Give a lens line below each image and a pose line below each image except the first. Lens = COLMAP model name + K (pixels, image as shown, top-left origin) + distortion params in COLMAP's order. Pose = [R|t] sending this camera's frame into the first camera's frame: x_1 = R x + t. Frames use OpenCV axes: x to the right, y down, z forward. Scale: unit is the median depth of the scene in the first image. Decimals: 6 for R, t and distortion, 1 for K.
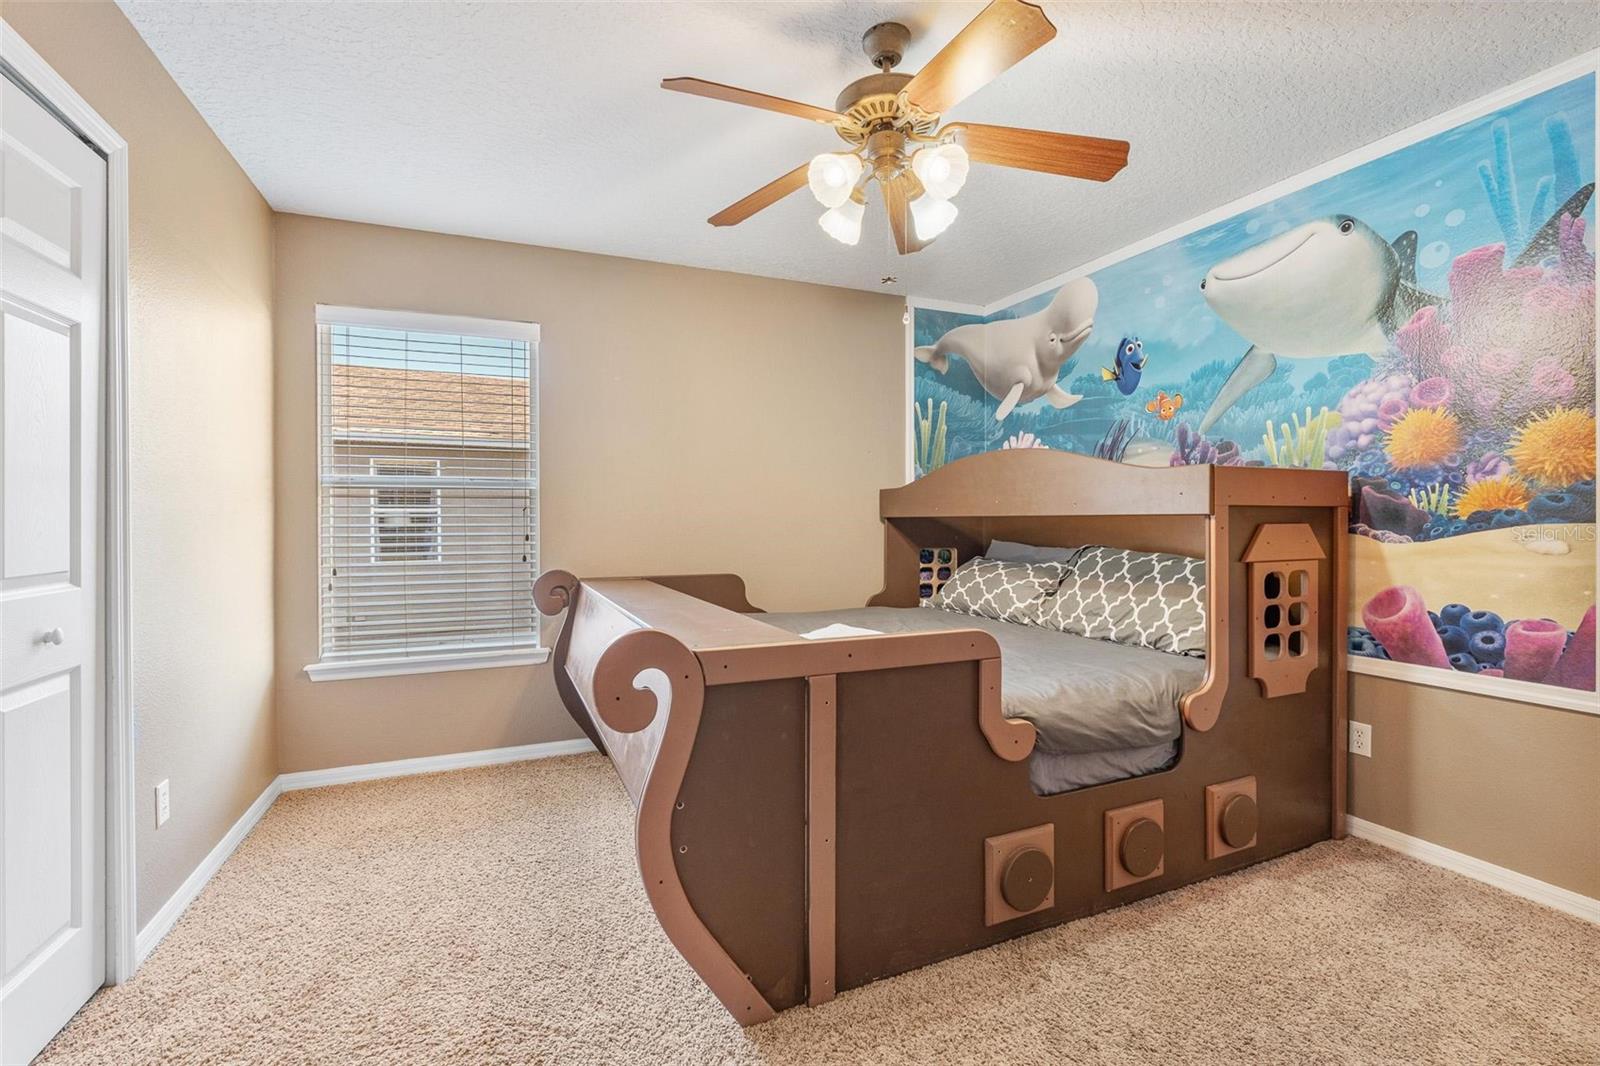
lens RADIAL K [[723.5, 0, 798.2], [0, 723.5, 523.7], [0, 0, 1]] dist [-0.004467, 0.001635]
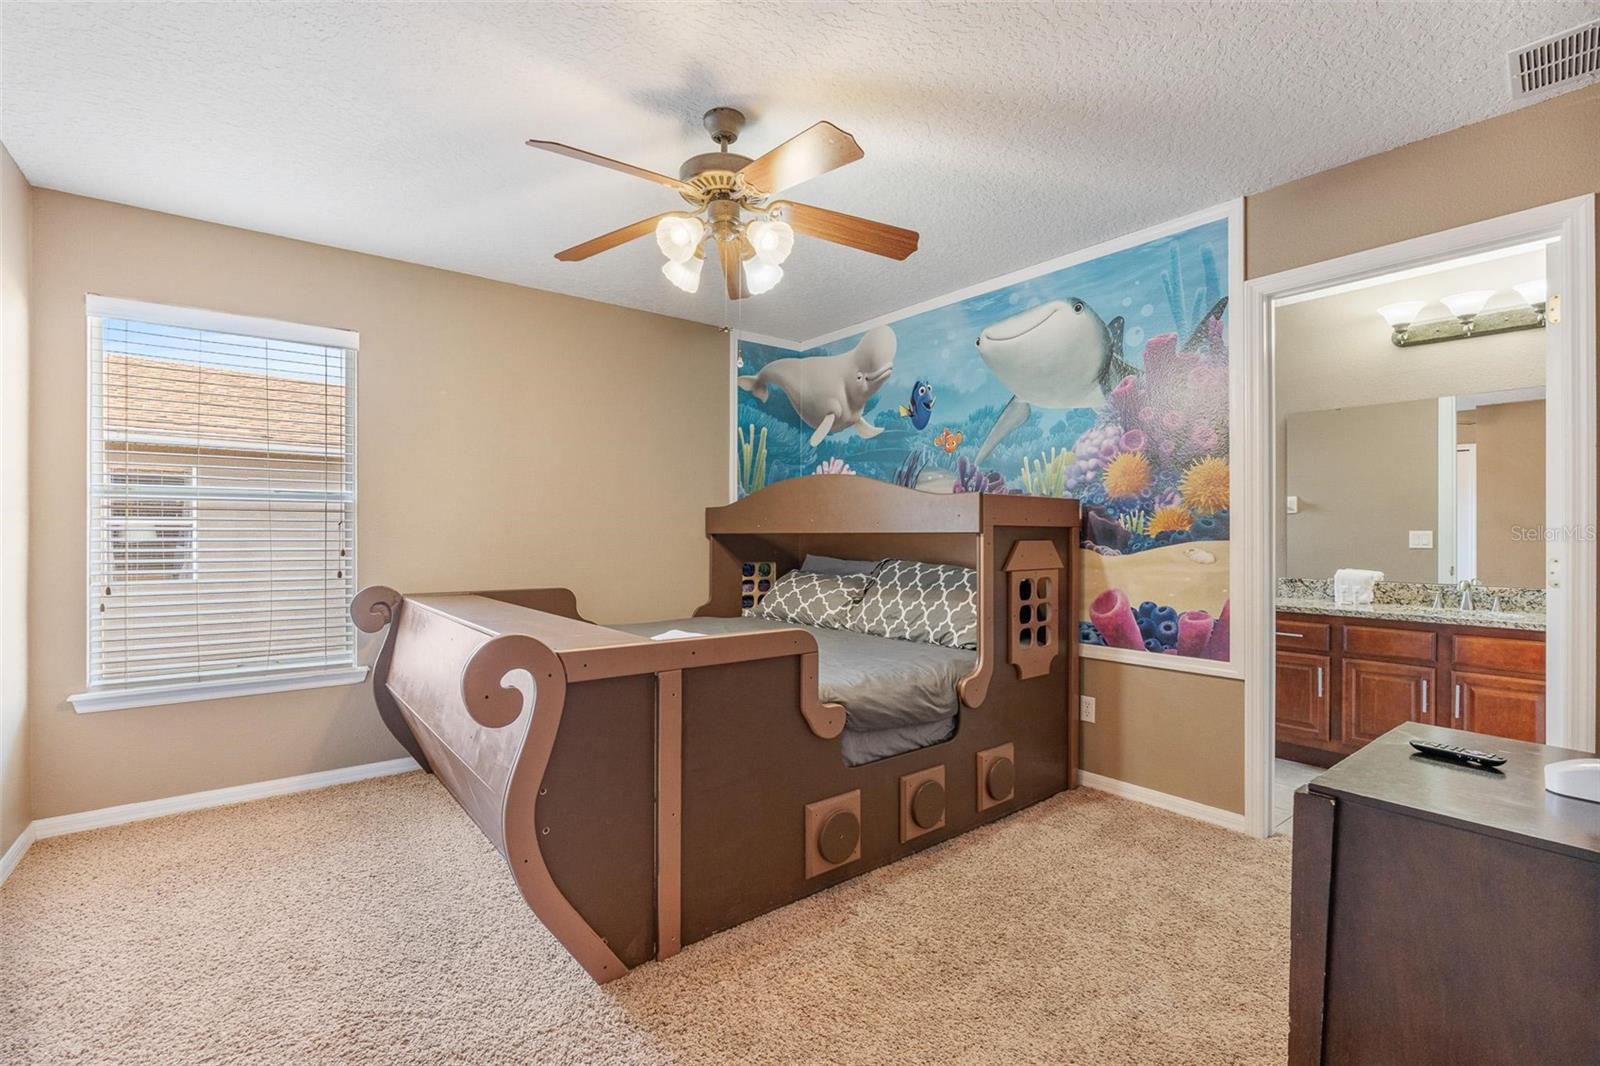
lens RADIAL K [[723.5, 0, 791.7], [0, 723.5, 529.1], [0, 0, 1]] dist [-0.004467, 0.001635]
pose [[0.969756, 0.006461, 0.243990, -0.047325], [-0.002919, 0.999885, -0.014875, 0.000222], [-0.244058, 0.013713, 0.969664, -0.127908]]
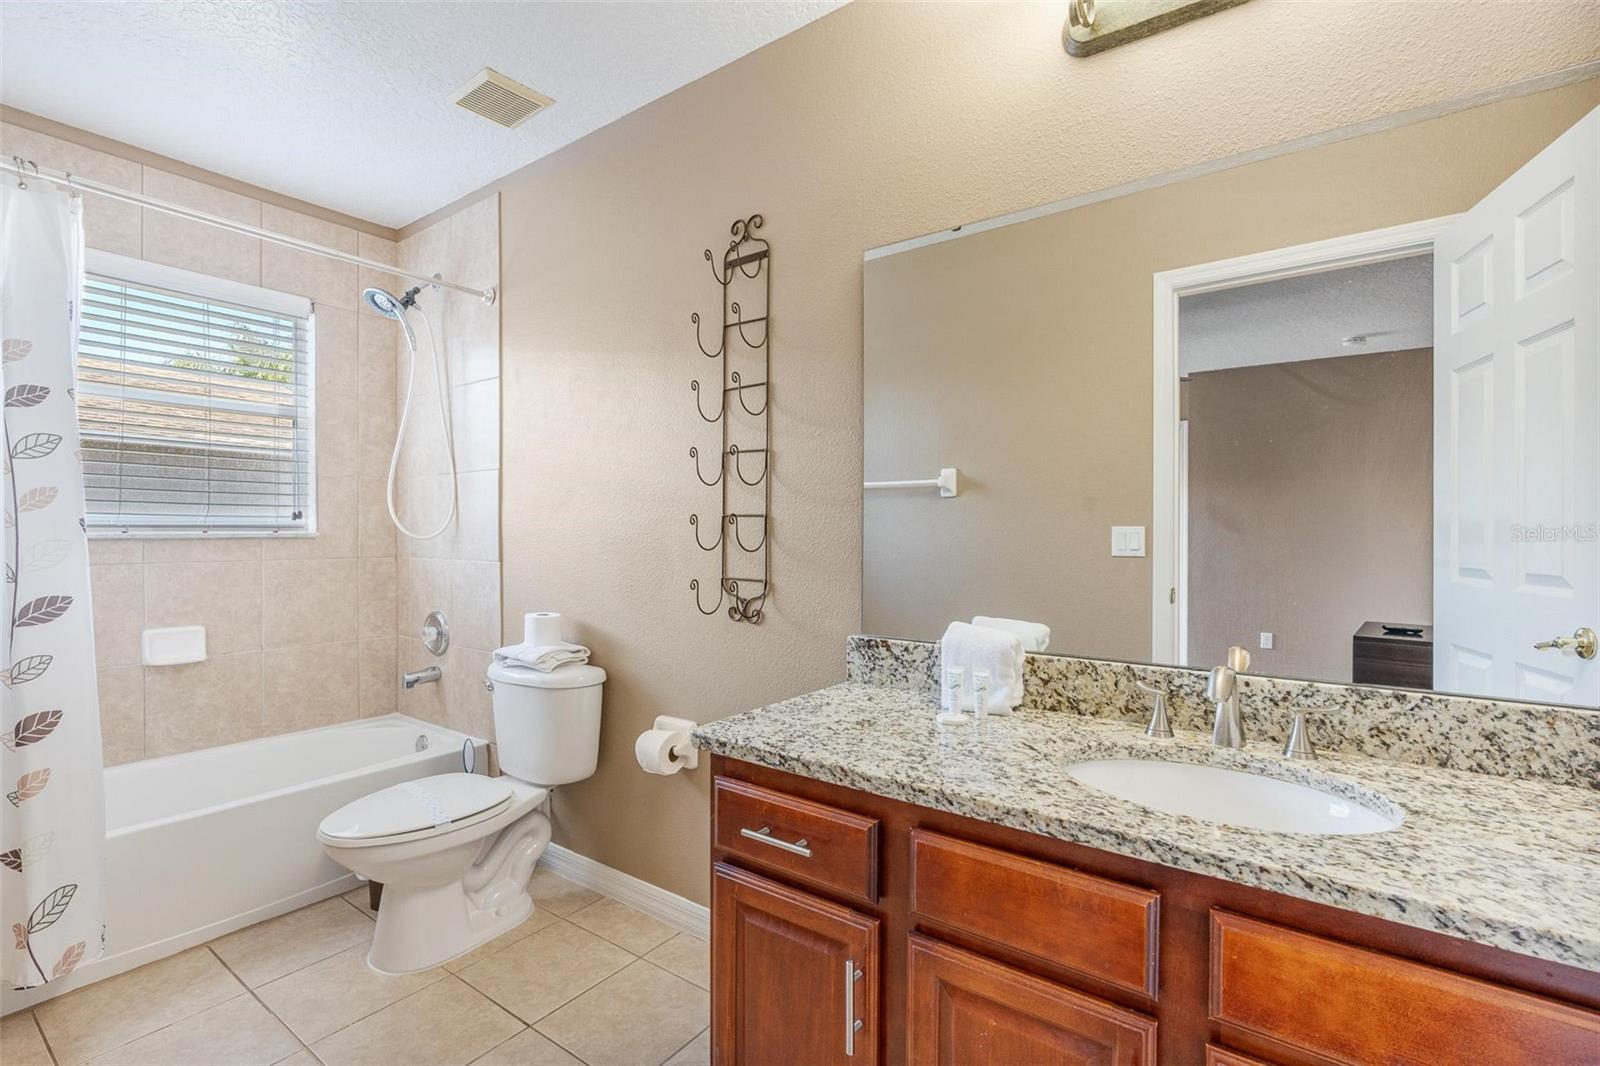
lens RADIAL K [[723.5, 0, 791.1], [0, 723.5, 529.1], [0, 0, 1]] dist [-0.004467, 0.001635]
pose [[0.867626, 0.002216, 0.497213, 0.765325], [0.001774, 0.999970, -0.007553, -0.011490], [-0.497215, 0.007435, 0.867596, 0.429083]]
